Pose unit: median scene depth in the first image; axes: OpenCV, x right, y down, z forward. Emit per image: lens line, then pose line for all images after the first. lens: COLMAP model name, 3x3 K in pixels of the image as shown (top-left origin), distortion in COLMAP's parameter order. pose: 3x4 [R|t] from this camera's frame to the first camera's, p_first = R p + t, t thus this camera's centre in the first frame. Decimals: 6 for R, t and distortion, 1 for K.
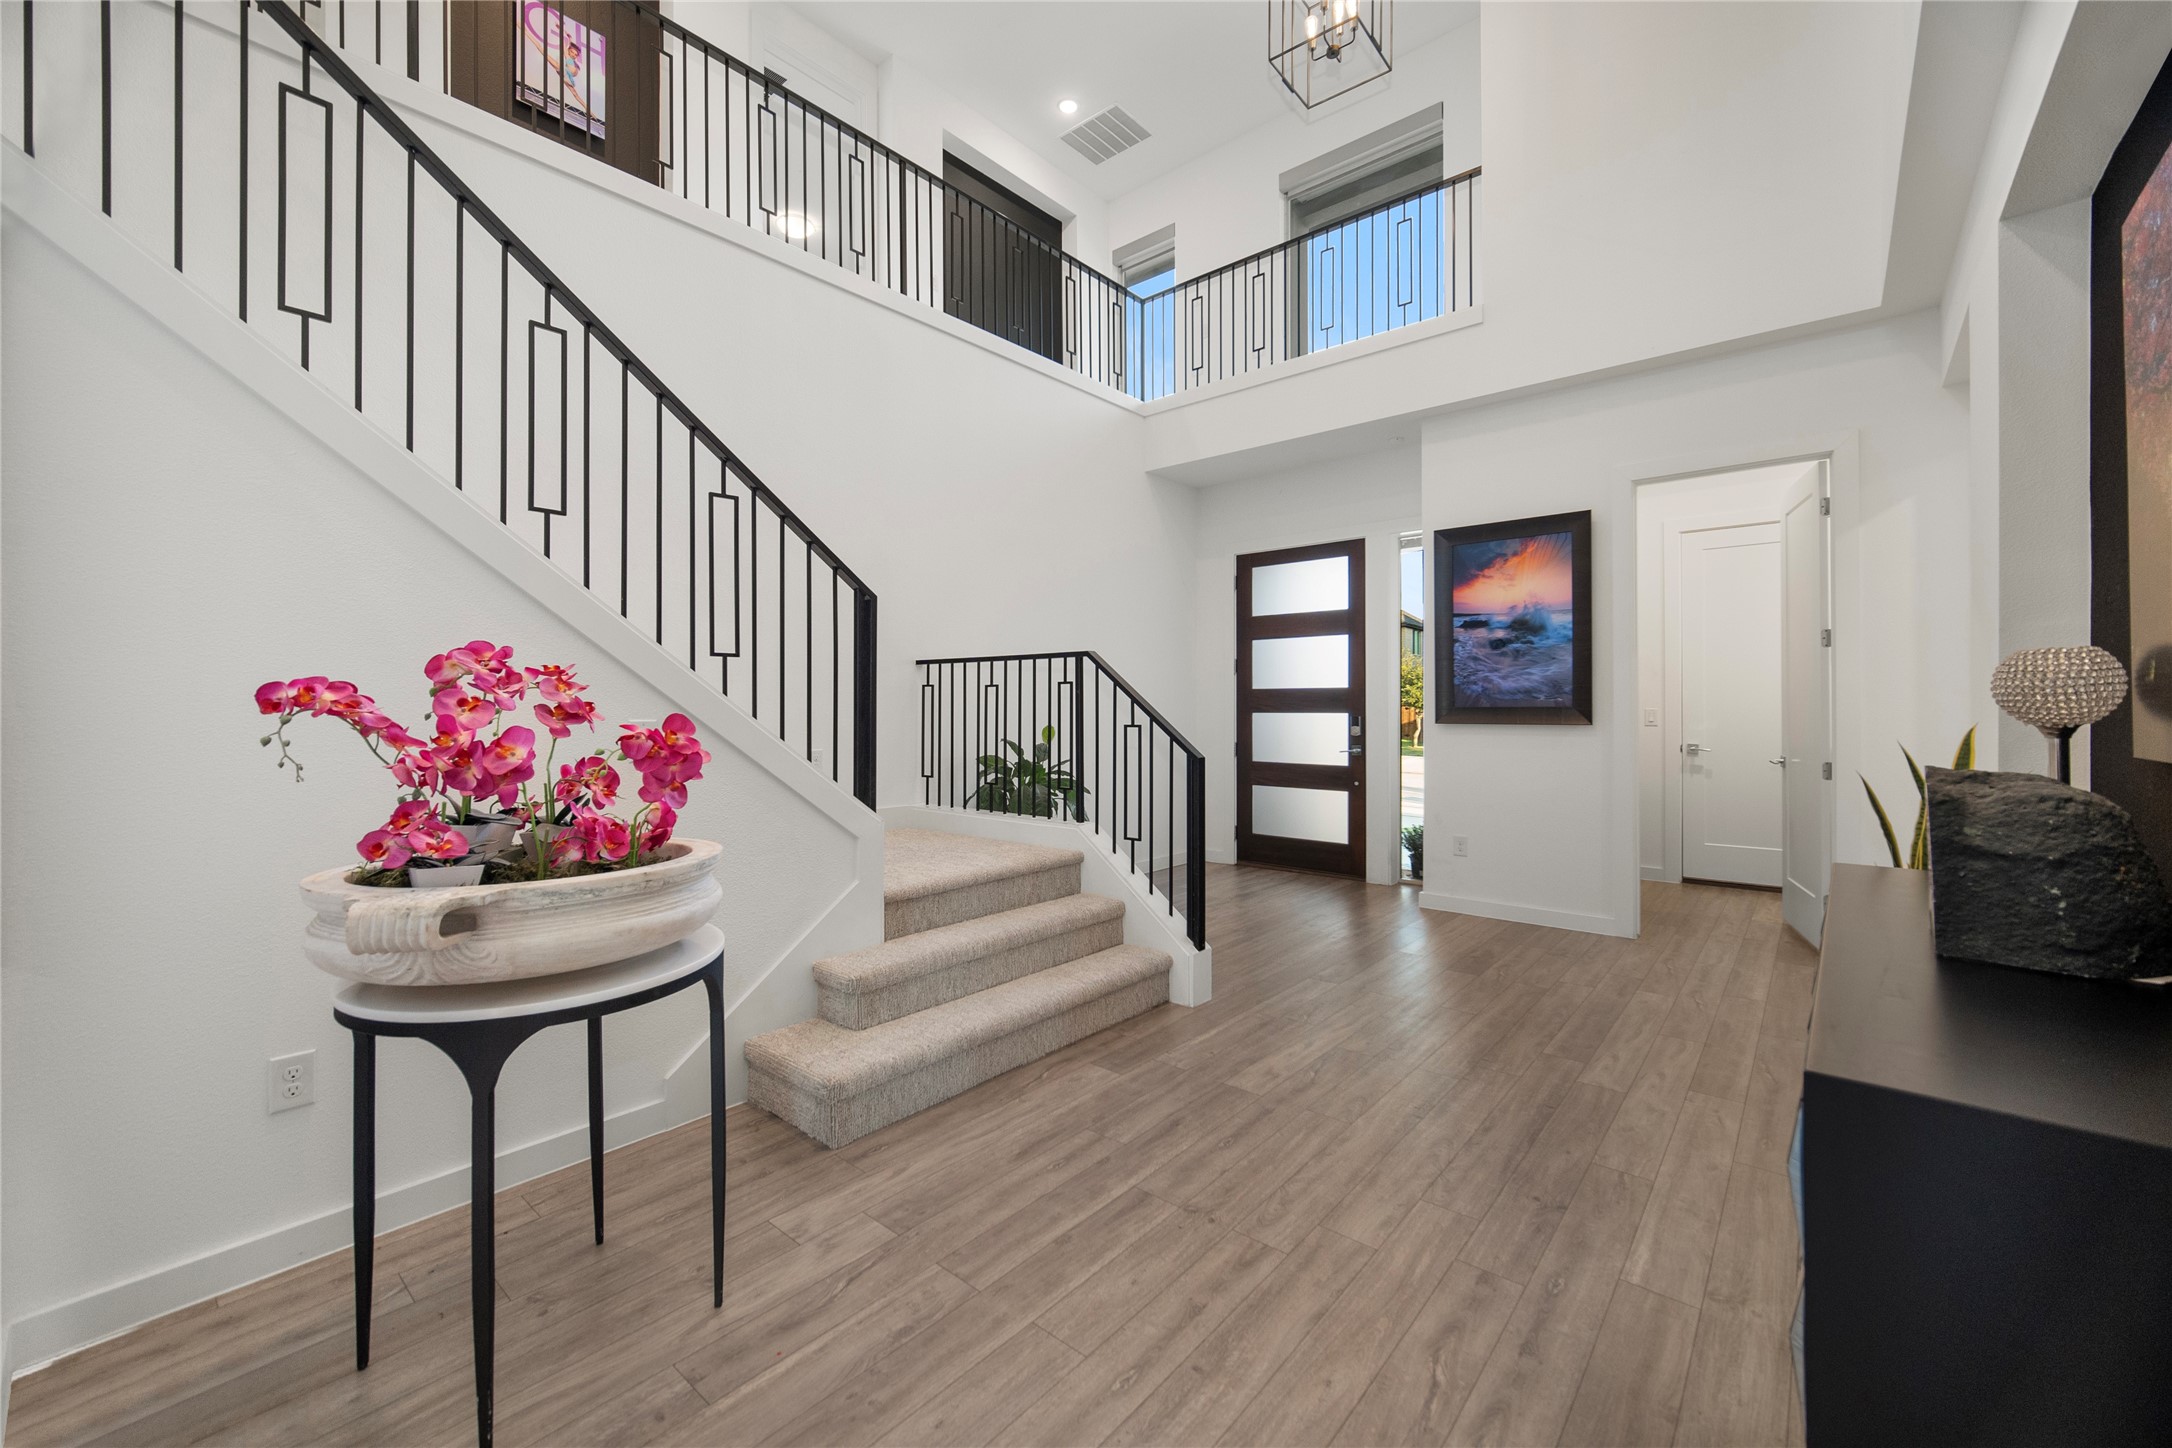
lens RADIAL K [[875.6, 0, 1083.7], [0, 875.6, 710.2], [0, 0, 1]] dist [0.001455, -0.000106]
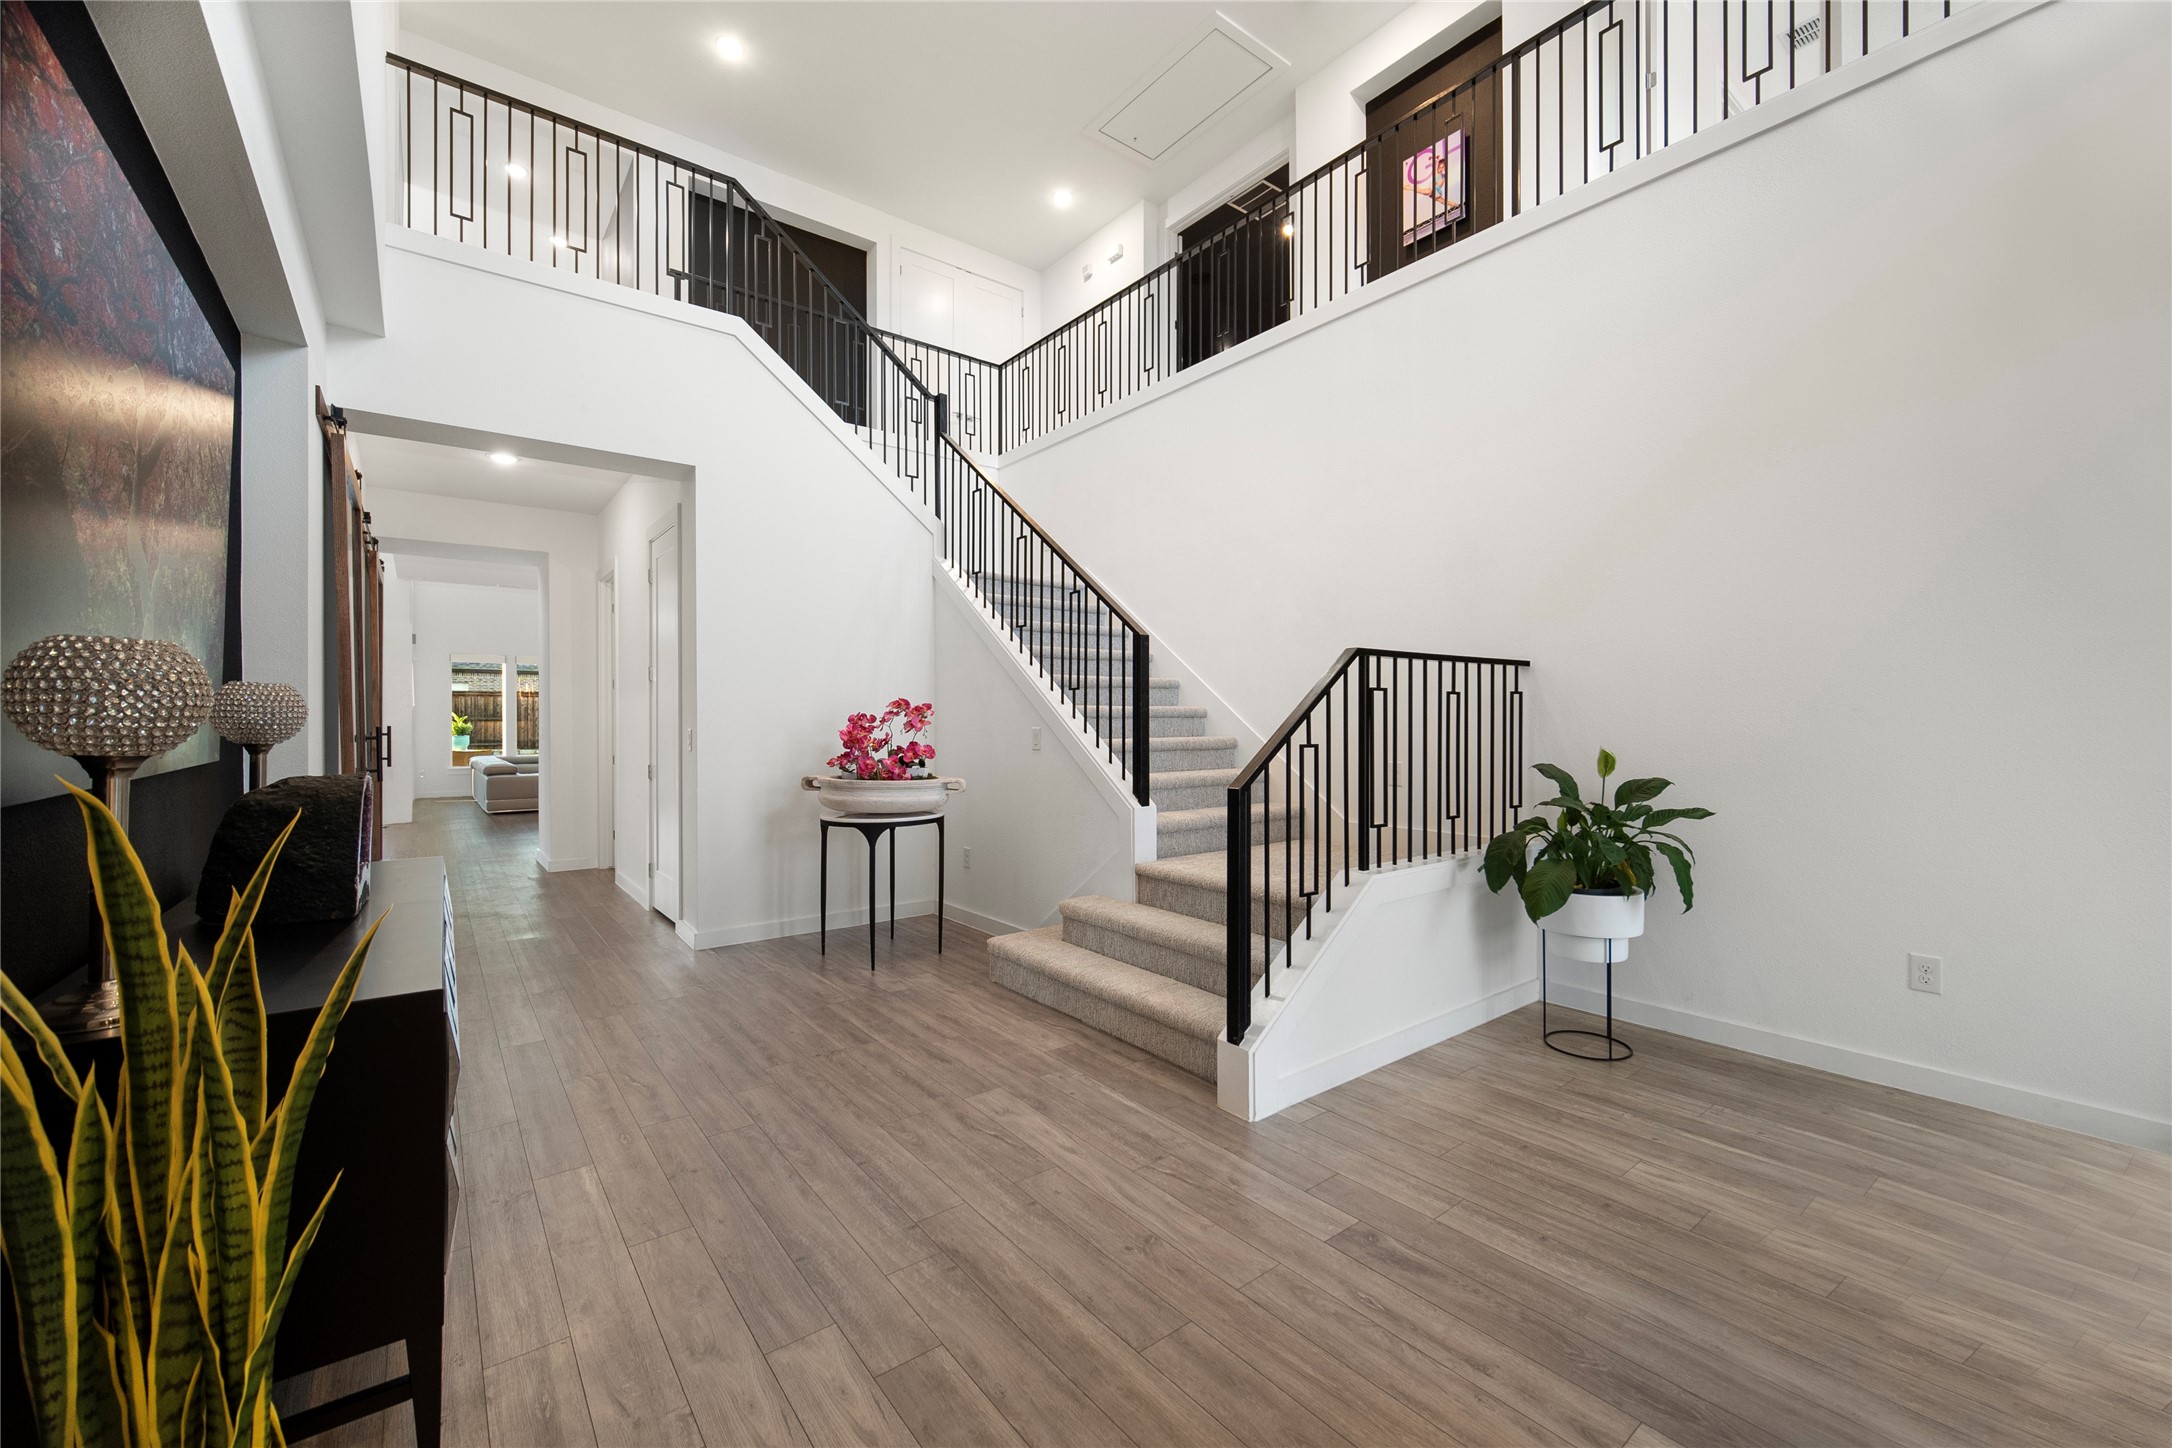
lens RADIAL K [[866.1, 0, 1086.0], [0, 866.1, 724.0], [0, 0, 1]] dist [-0.000797, -0.000059]
pose [[-0.207733, 0.006595, -0.978163, 1.175486], [-0.000165, 0.999977, 0.006777, -0.008238], [0.978186, 0.001569, -0.207727, 1.361091]]
